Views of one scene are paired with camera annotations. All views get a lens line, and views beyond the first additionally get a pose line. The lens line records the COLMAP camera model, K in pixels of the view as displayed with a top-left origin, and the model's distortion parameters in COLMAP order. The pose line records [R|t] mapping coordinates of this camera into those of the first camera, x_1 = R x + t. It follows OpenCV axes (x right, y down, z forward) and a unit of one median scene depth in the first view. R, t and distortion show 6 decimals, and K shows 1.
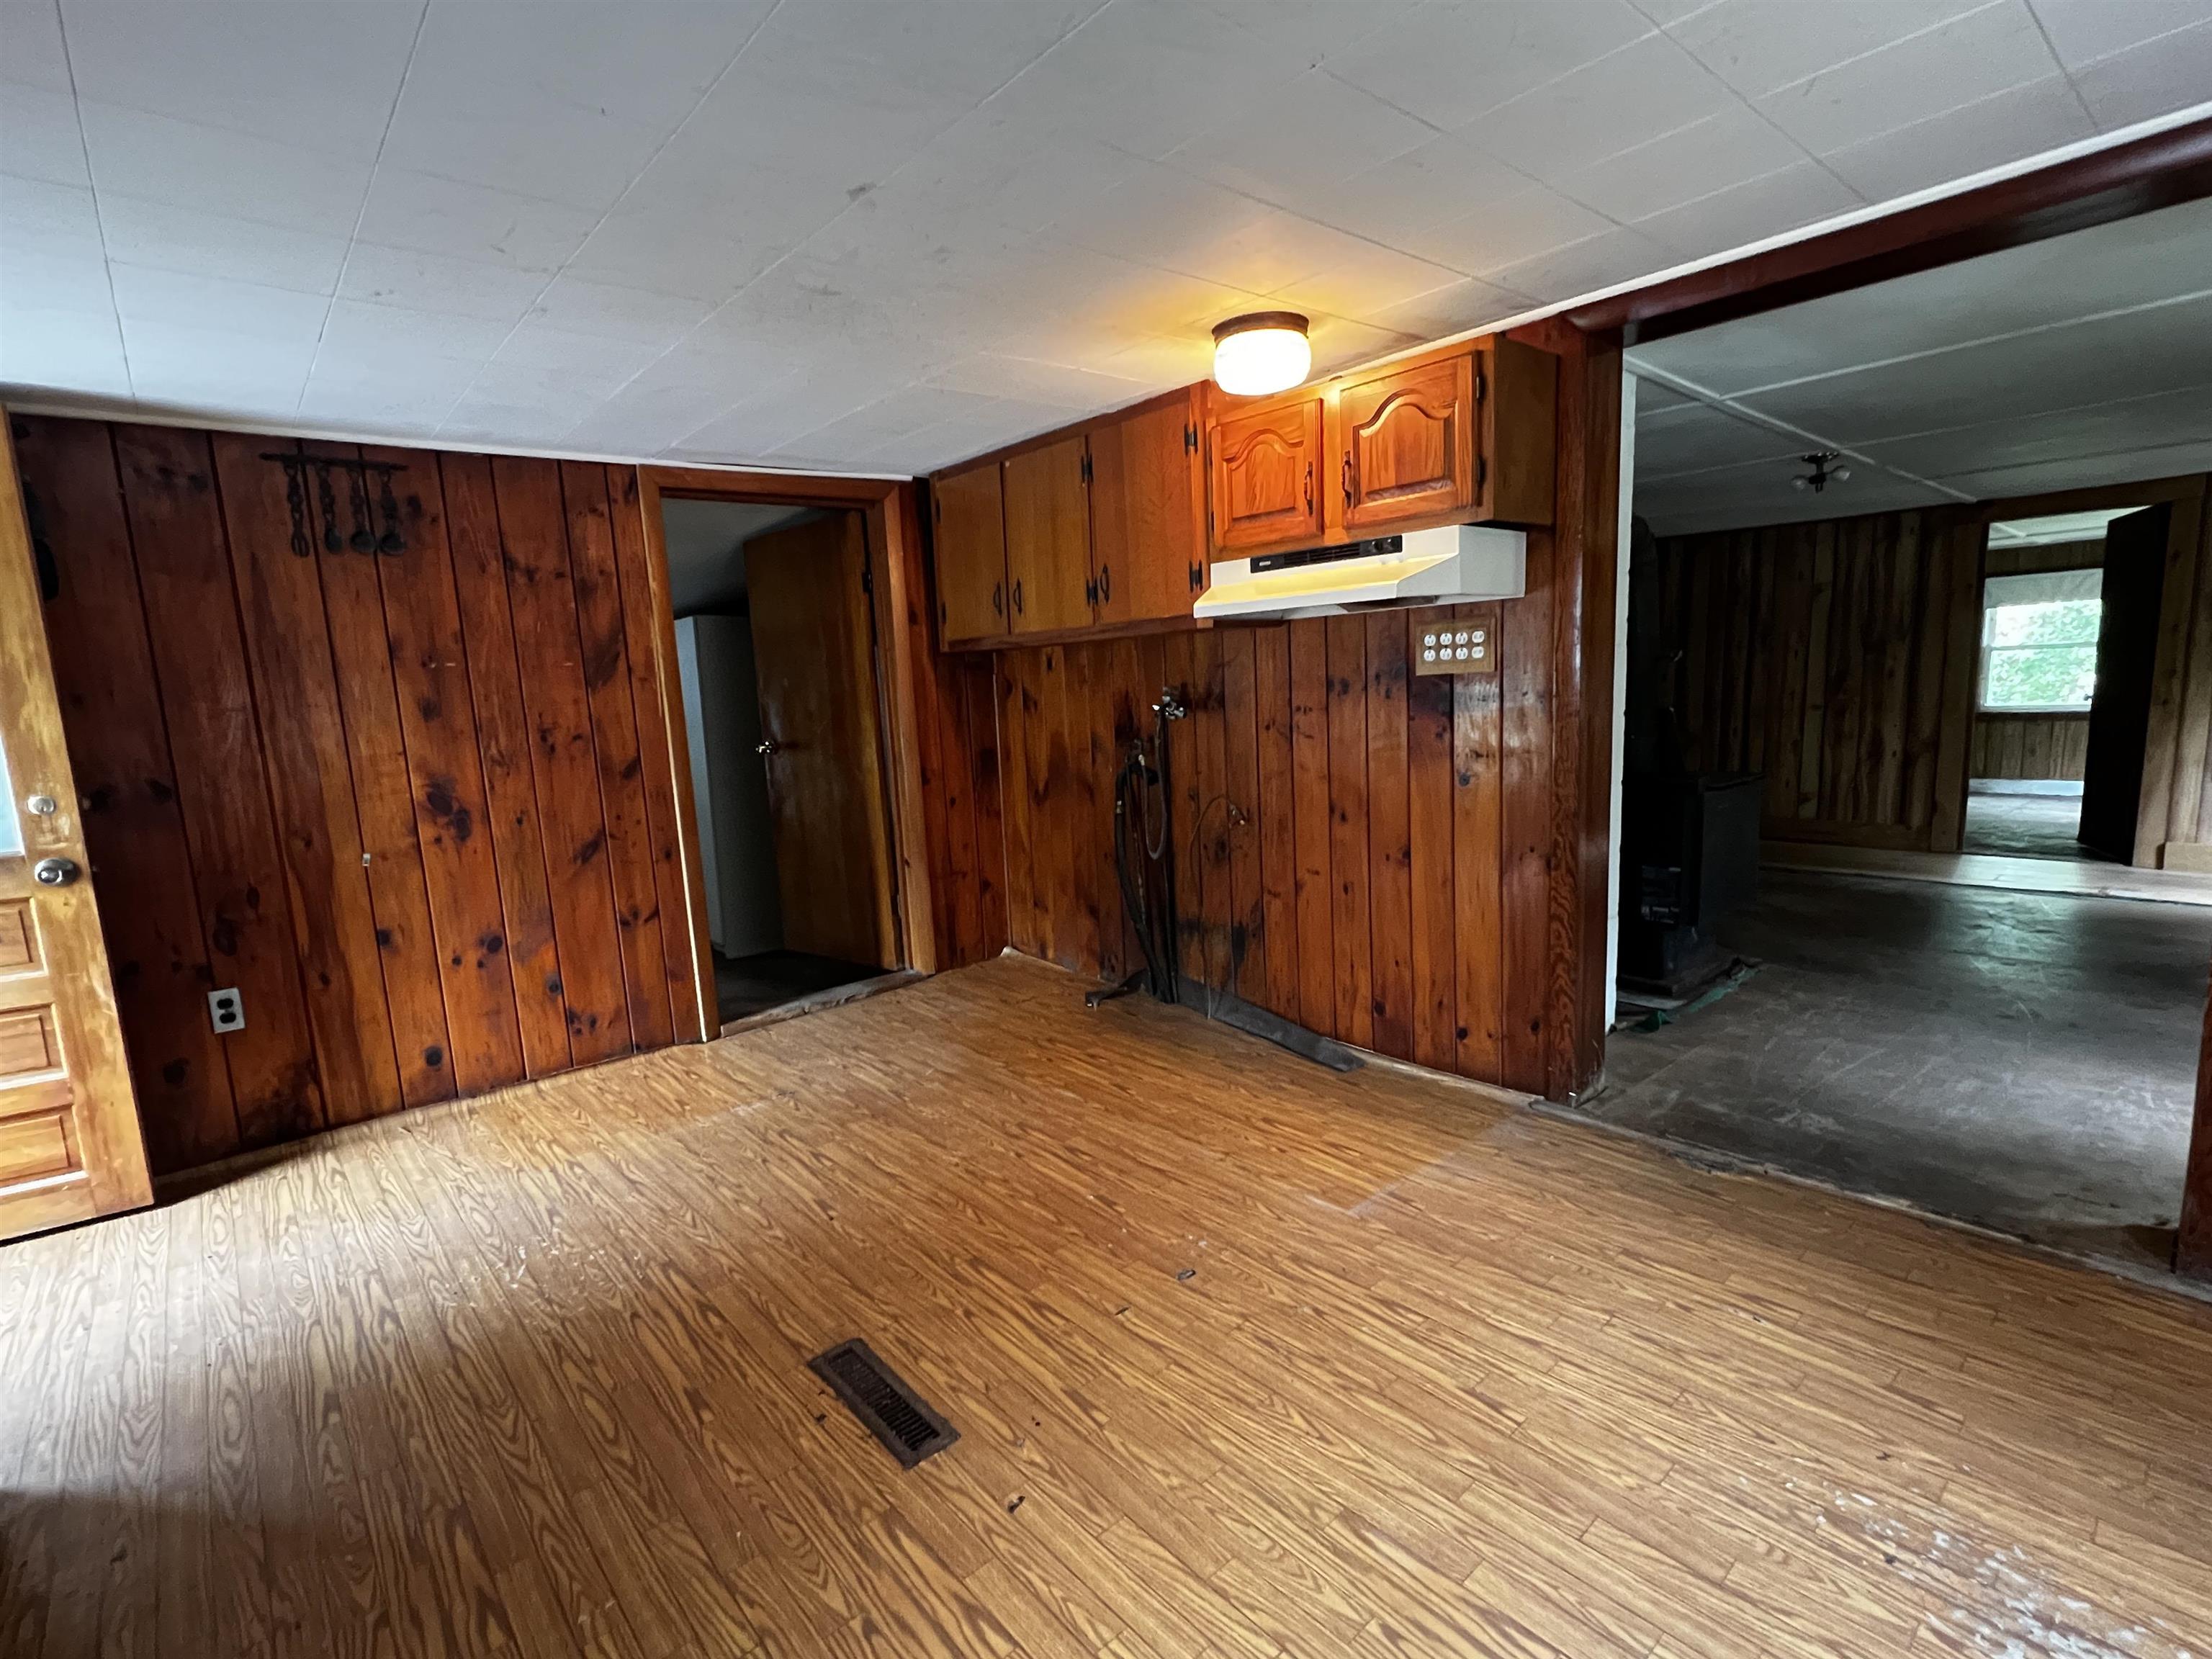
lens RADIAL K [[1042.3, 0, 1103.6], [0, 1042.3, 845.3], [0, 0, 1]] dist [-0.001713, -0.000284]
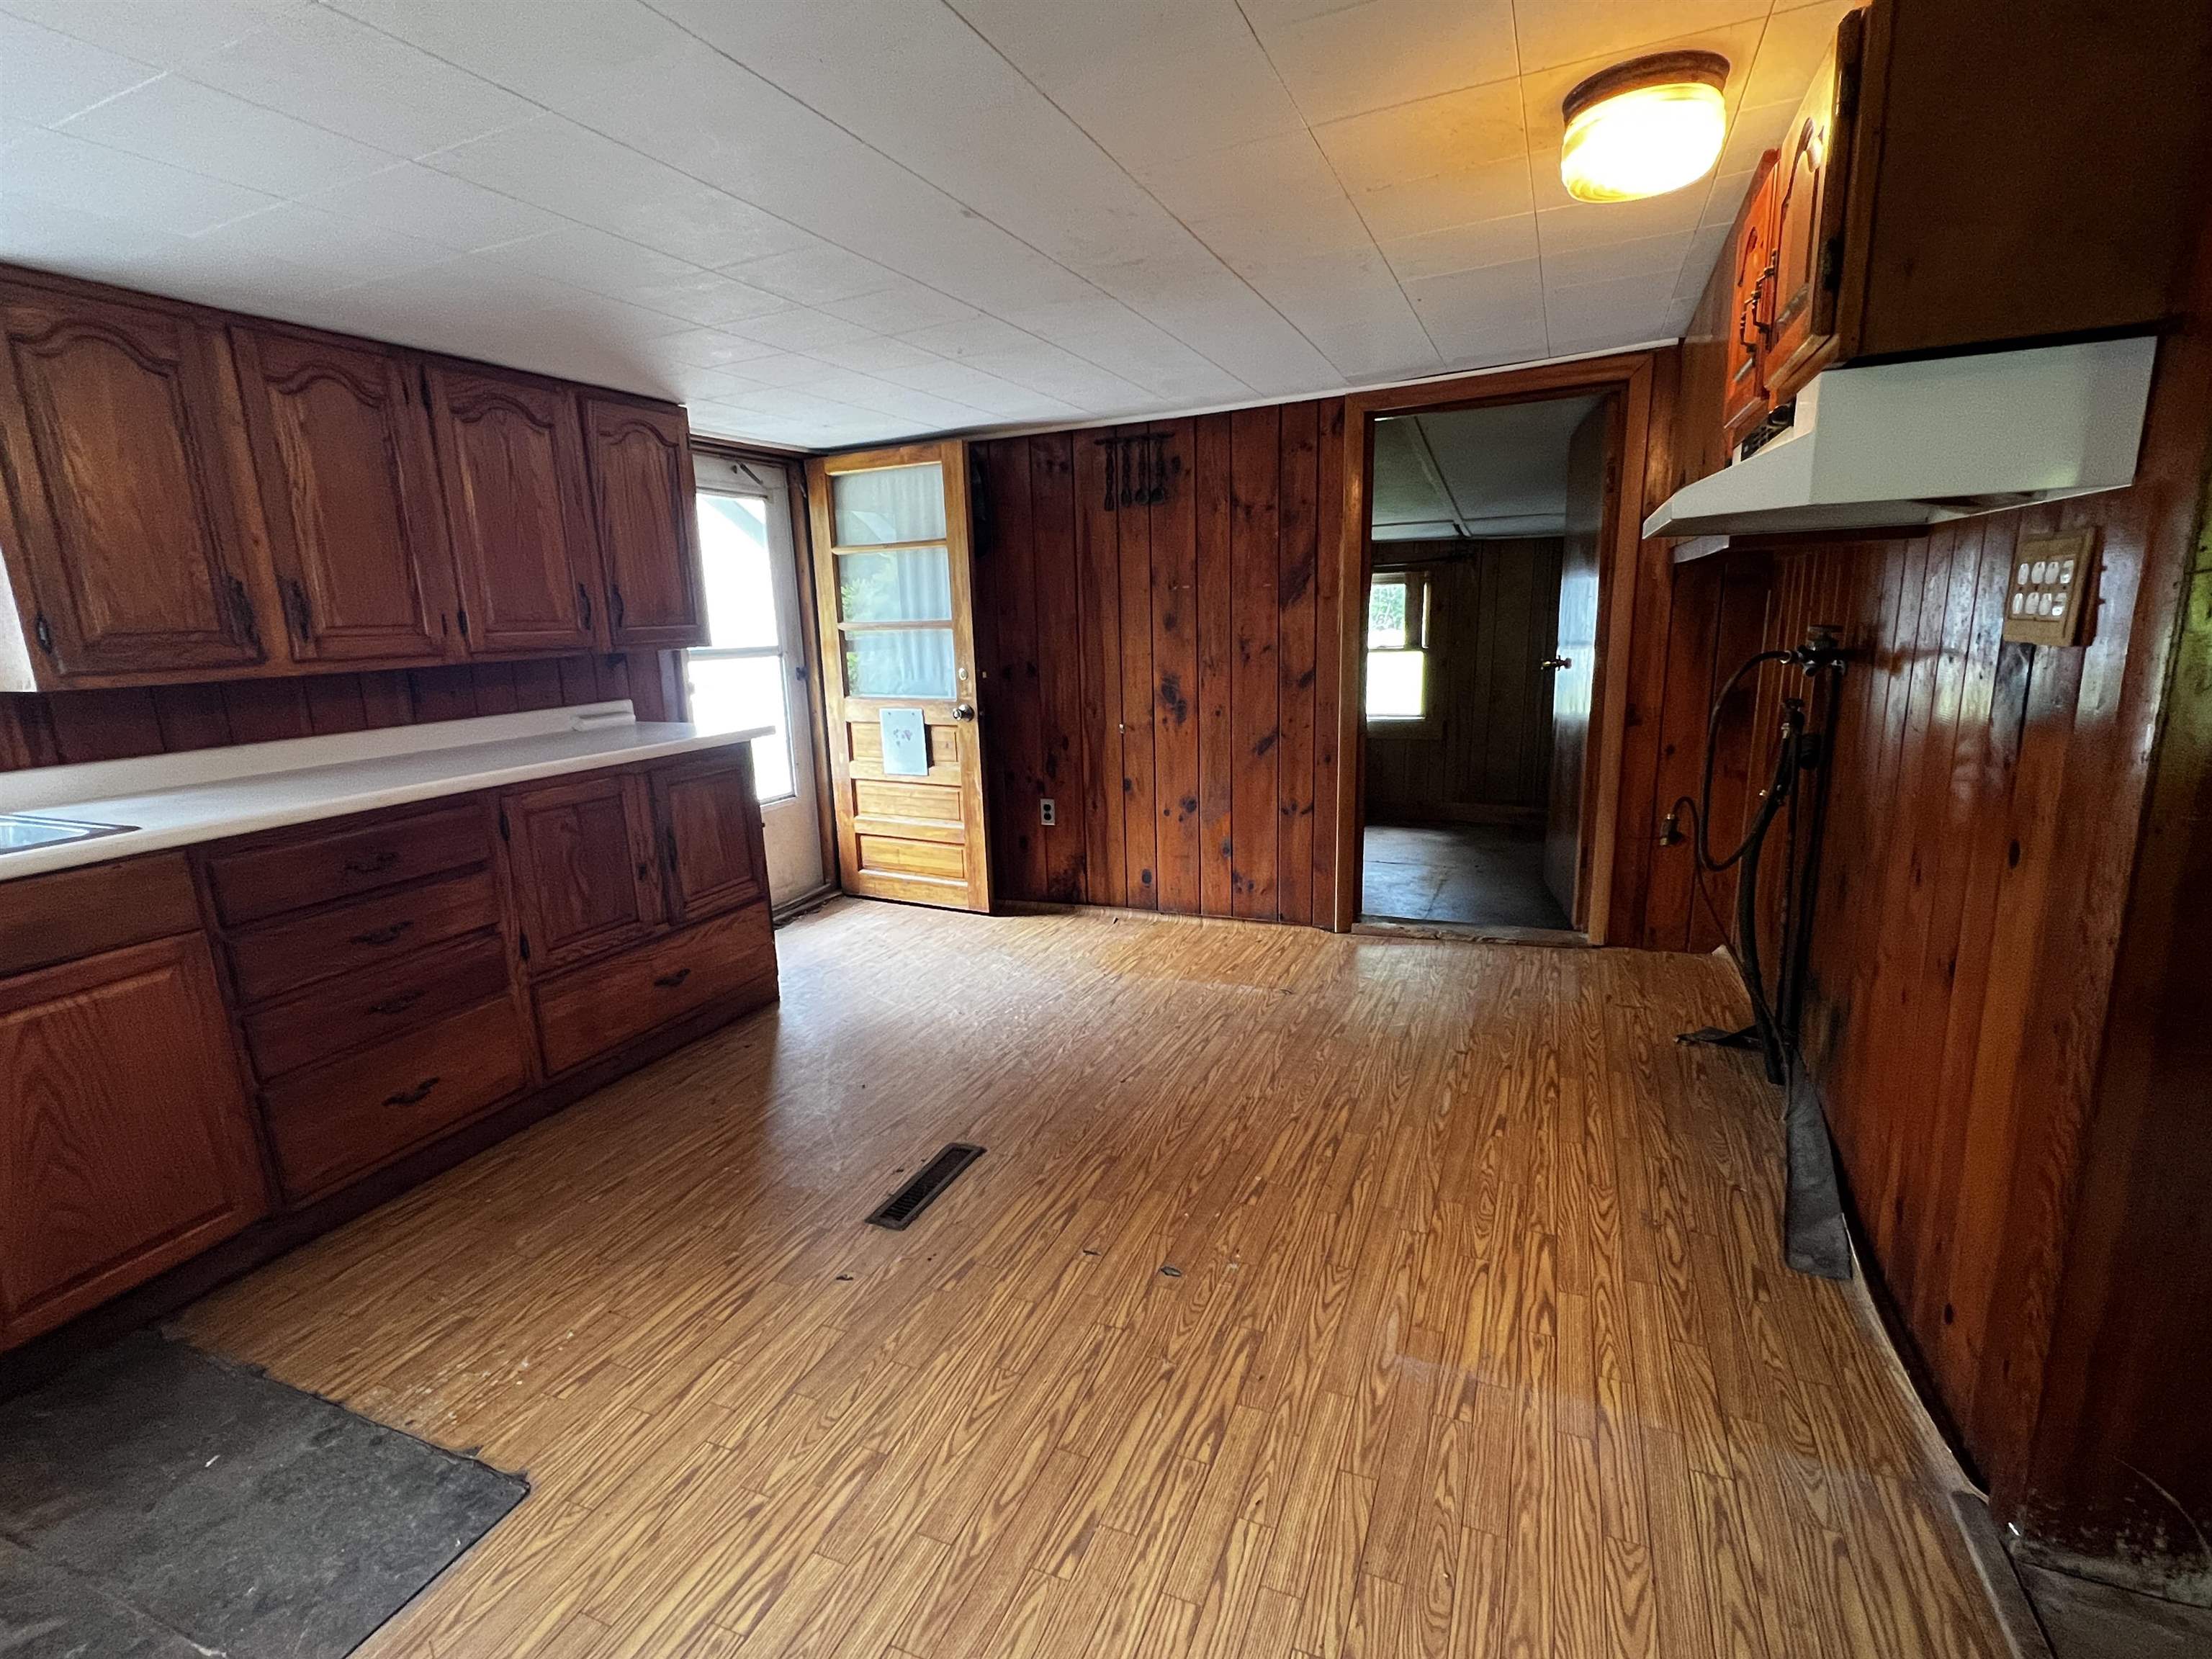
lens RADIAL K [[1042.3, 0, 1103.6], [0, 1042.3, 845.3], [0, 0, 1]] dist [-0.001713, -0.000284]
pose [[0.429501, 0.228563, -0.873664, 0.587321], [-0.123598, 0.973215, 0.193845, -0.109166], [0.894568, 0.024727, 0.446247, 0.370360]]
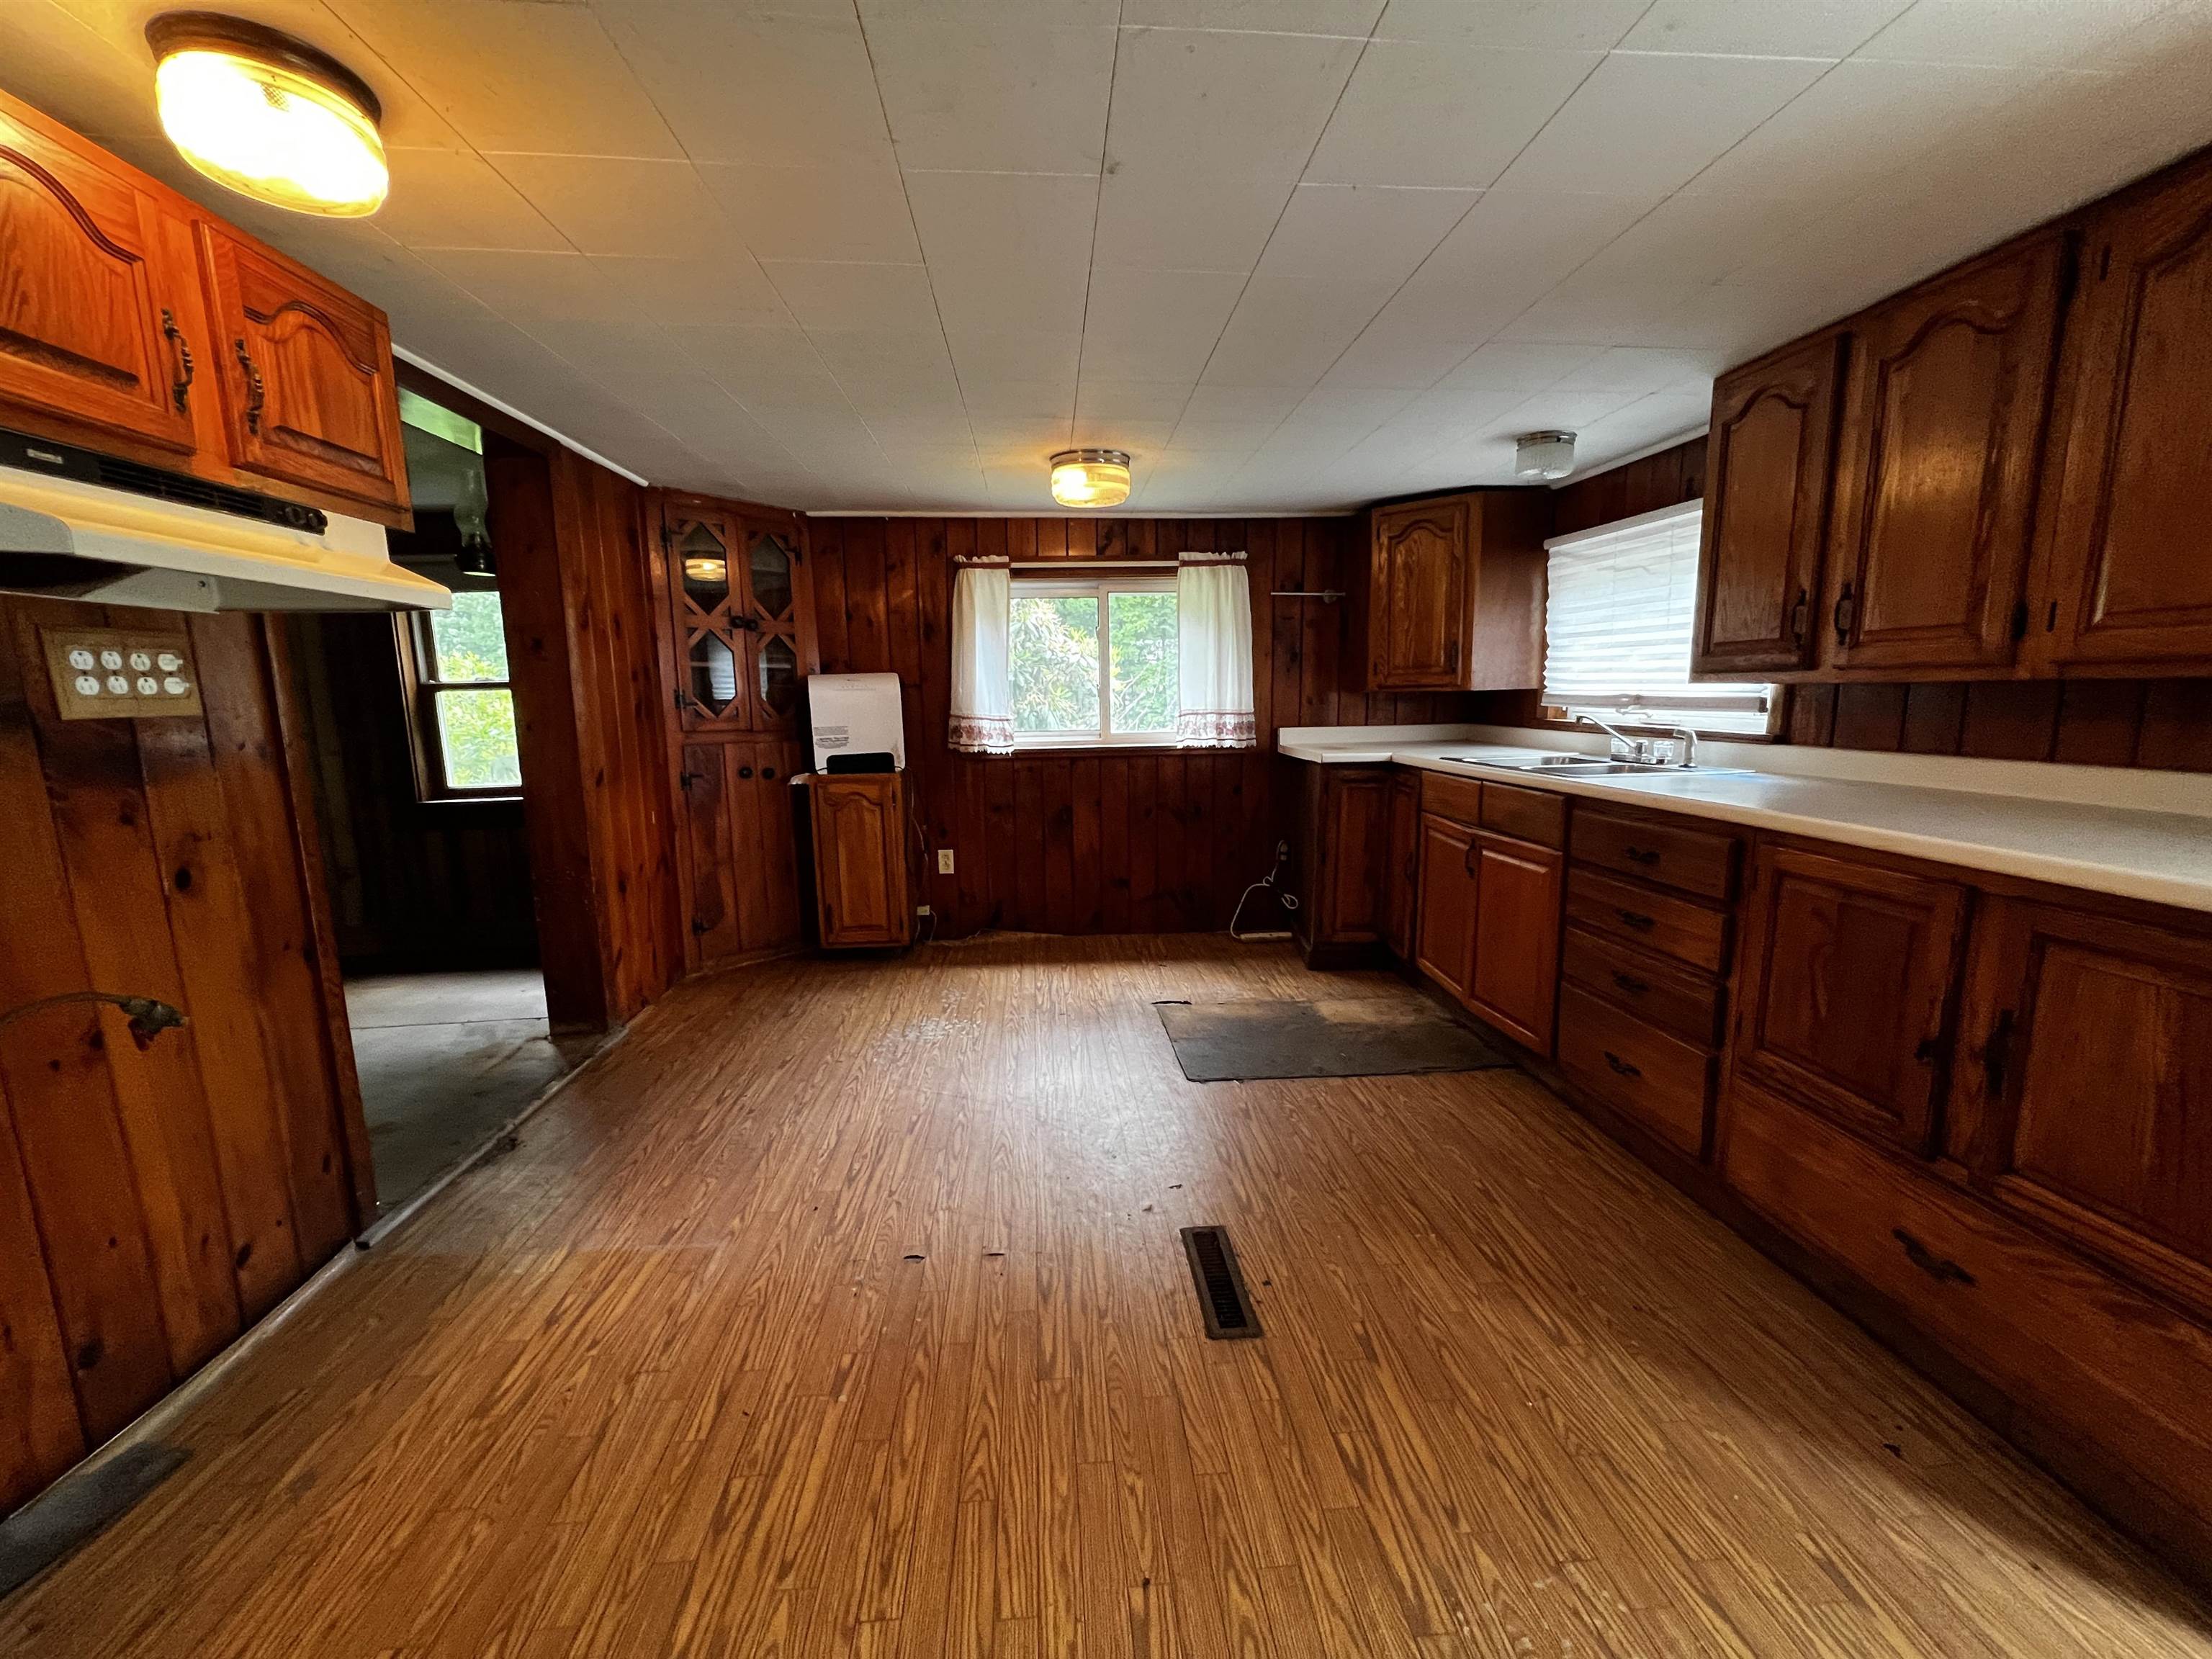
lens RADIAL K [[887.8, 0, 1103.7], [0, 887.8, 839.3], [0, 0, 1]] dist [-0.002407, -0.000122]
pose [[-0.798179, -0.040218, 0.601076, -0.436744], [0.145424, 0.955397, 0.257036, -0.143337], [-0.584604, 0.292572, -0.756730, 1.056715]]
